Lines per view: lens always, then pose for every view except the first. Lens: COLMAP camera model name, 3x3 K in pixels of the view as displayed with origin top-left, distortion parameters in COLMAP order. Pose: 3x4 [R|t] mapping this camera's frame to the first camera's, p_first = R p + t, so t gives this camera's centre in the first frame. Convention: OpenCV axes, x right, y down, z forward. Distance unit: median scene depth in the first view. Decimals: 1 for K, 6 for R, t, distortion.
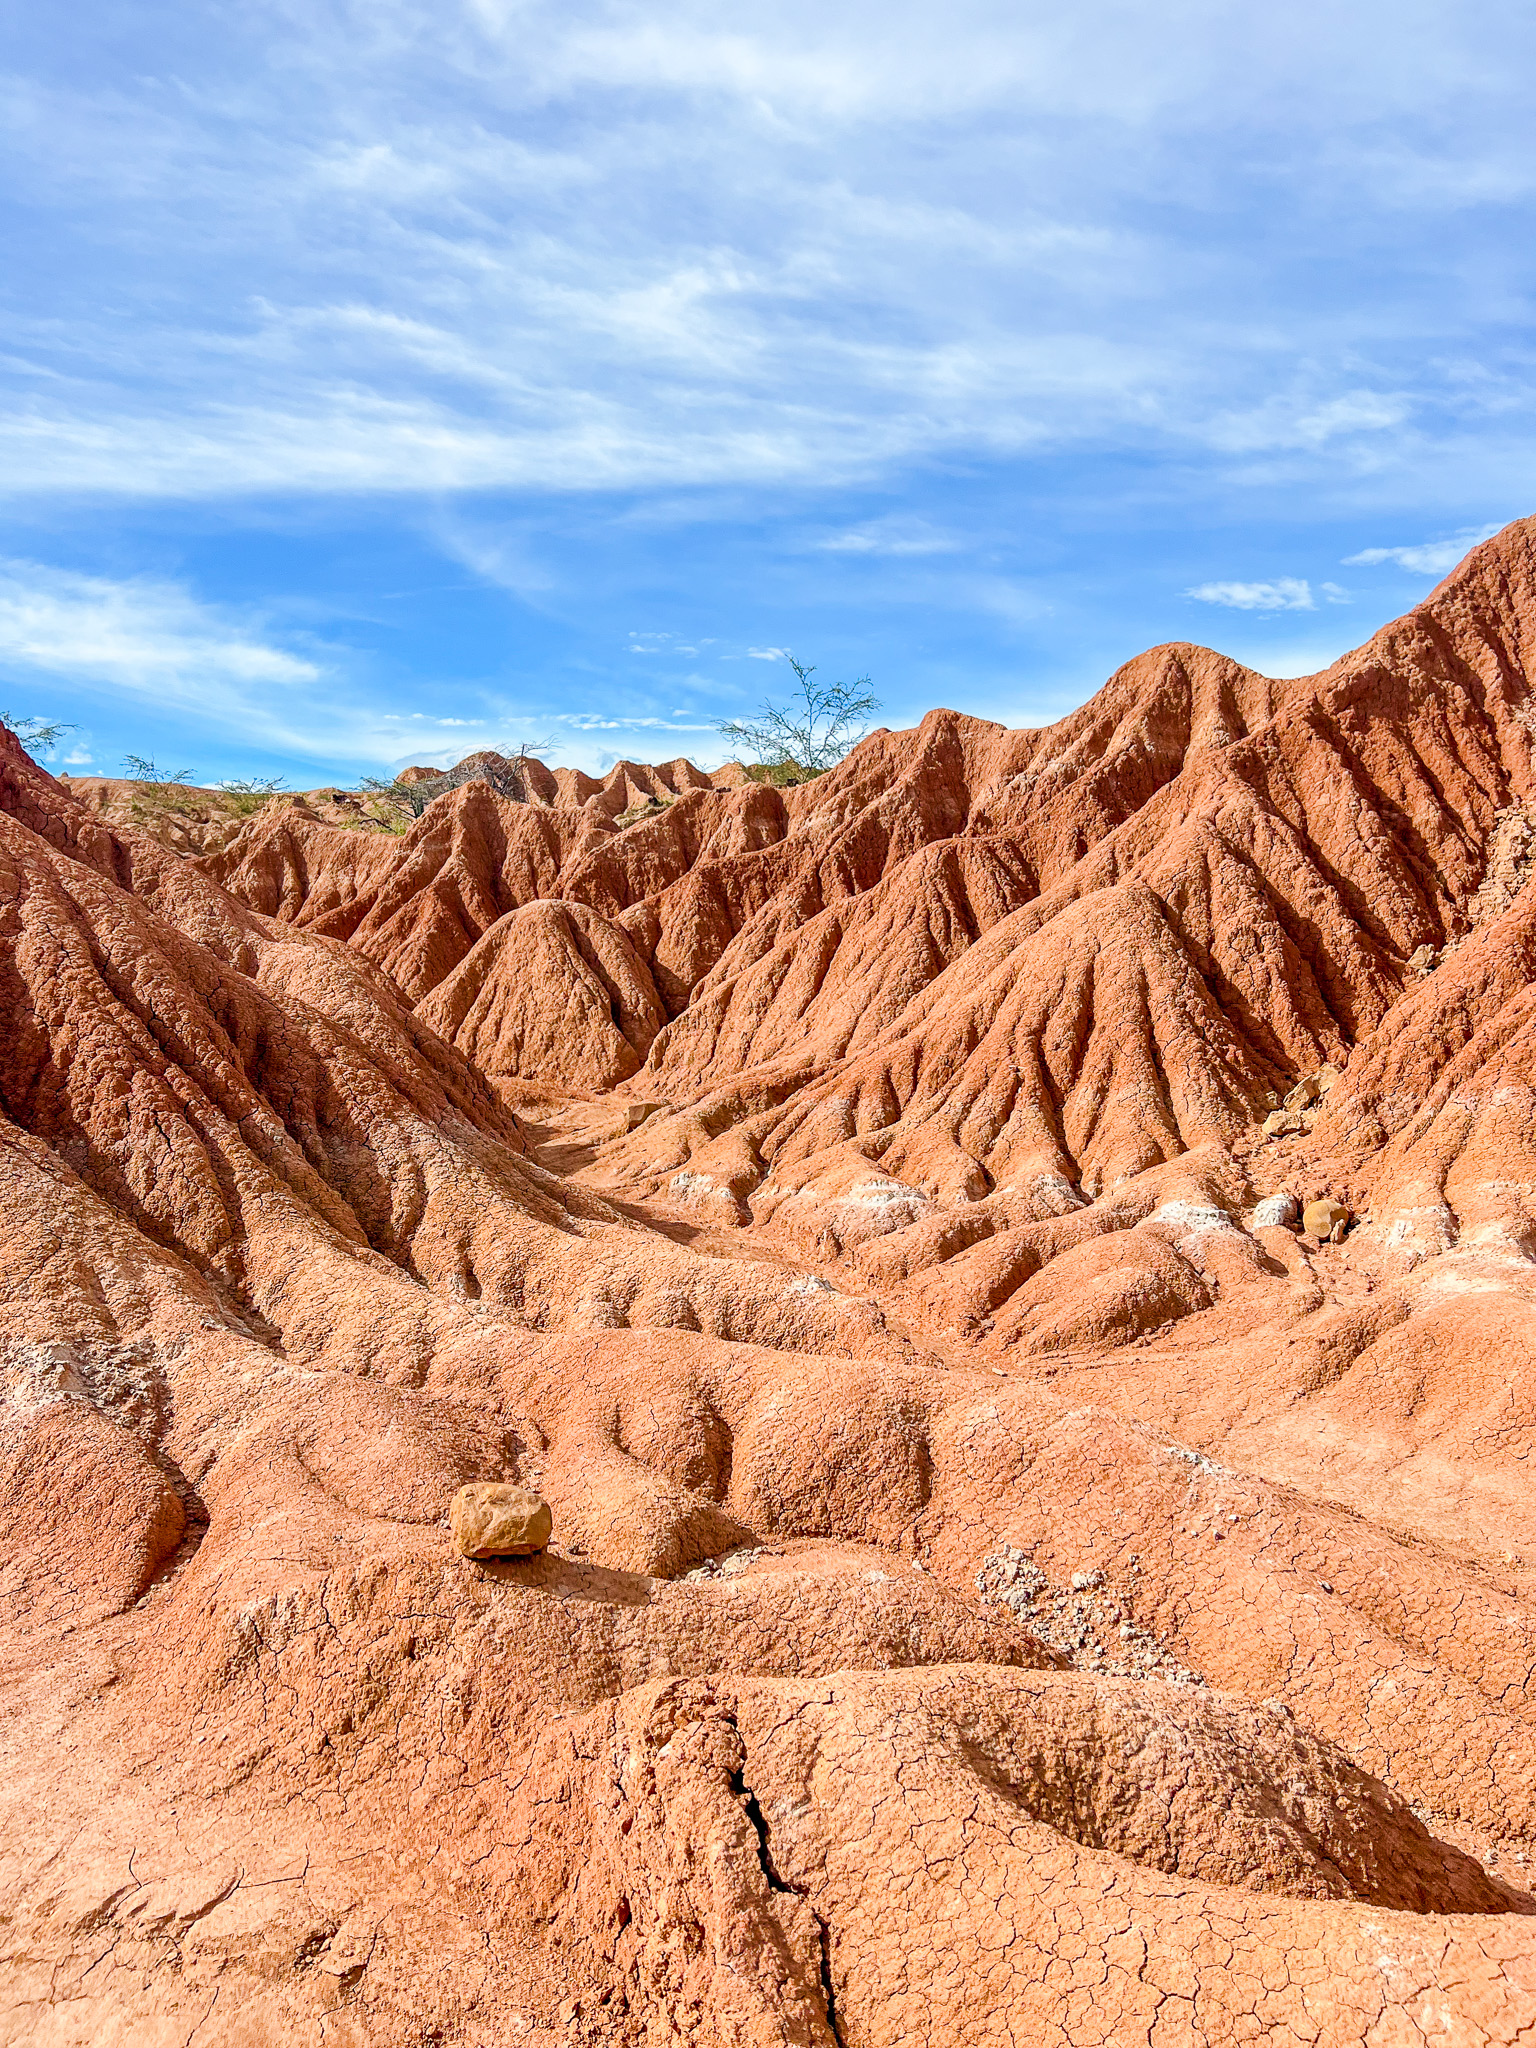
lens RADIAL K [[1559.3, 0, 766.9], [0, 1559.3, 1021.6], [0, 0, 1]] dist [0.045258, -0.050829]
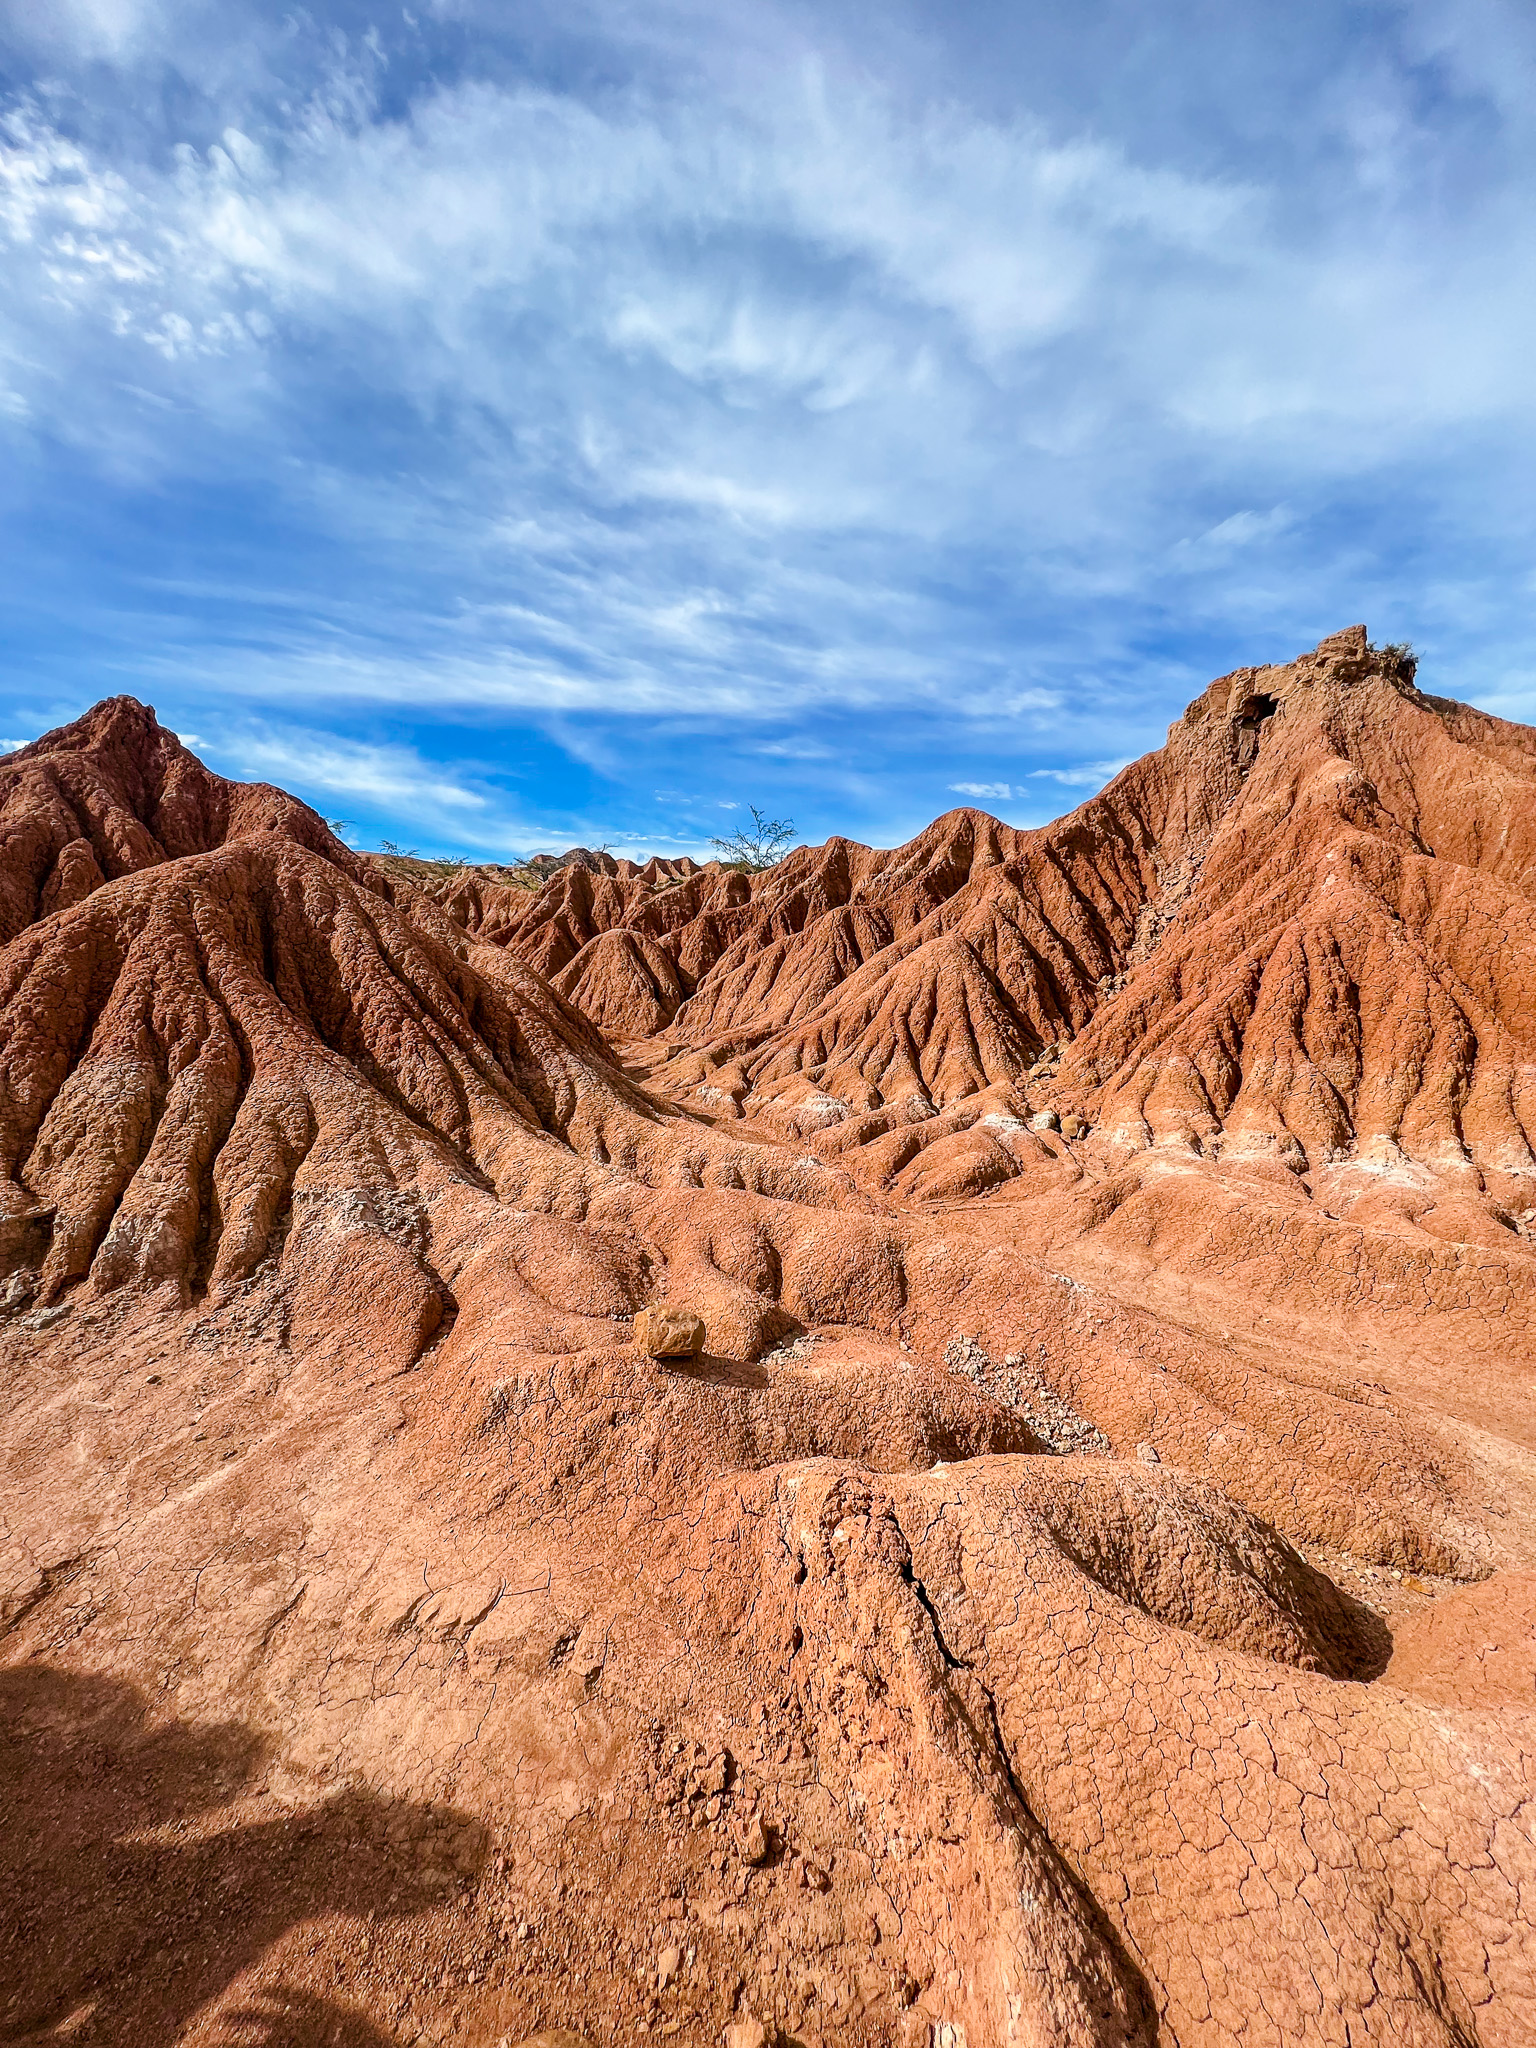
lens RADIAL K [[820.3, 0, 771.8], [0, 820.3, 1019.6], [0, 0, 1]] dist [-0.002211, 0.001291]
pose [[0.996988, 0.040128, 0.066362, -0.066132], [-0.041585, 0.998920, 0.020730, -0.001412], [-0.065459, -0.023427, 0.997580, 0.101426]]
